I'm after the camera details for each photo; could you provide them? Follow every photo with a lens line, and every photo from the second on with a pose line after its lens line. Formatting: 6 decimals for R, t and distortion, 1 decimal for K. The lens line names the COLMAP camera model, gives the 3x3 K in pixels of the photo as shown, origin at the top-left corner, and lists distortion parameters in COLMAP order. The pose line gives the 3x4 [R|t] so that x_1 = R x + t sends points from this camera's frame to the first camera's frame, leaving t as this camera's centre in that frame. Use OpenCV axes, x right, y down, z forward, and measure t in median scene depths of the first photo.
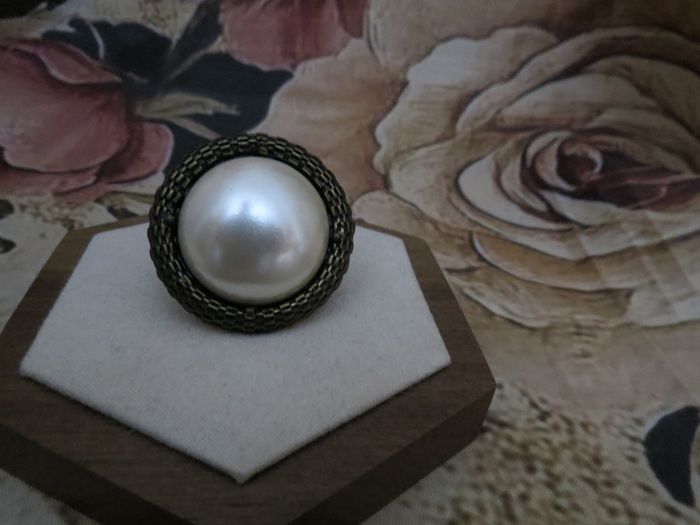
lens RADIAL K [[490.3, 0, 350.0], [0, 490.3, 262.5], [0, 0, 1]] dist [-0.018679, -0.001882]
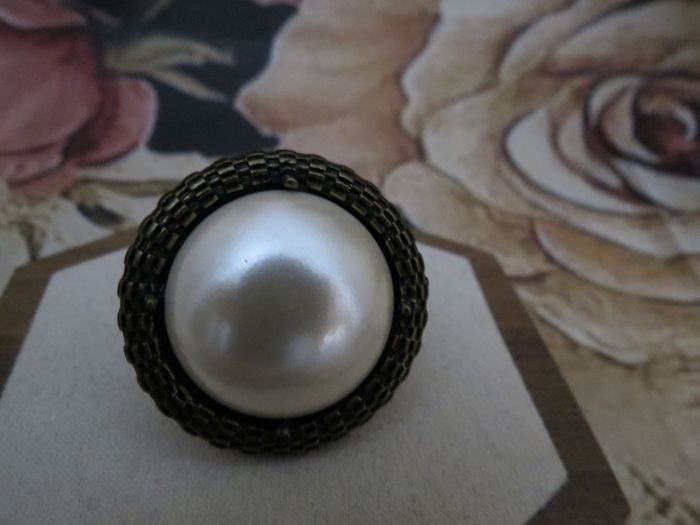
lens RADIAL K [[490.3, 0, 350.0], [0, 490.3, 262.5], [0, 0, 1]] dist [-0.018679, -0.001882]
pose [[0.999820, -0.018973, 0.000078, -0.058714], [0.018756, 0.988984, 0.146831, -0.123702], [-0.002863, -0.146803, 0.989162, 0.205130]]
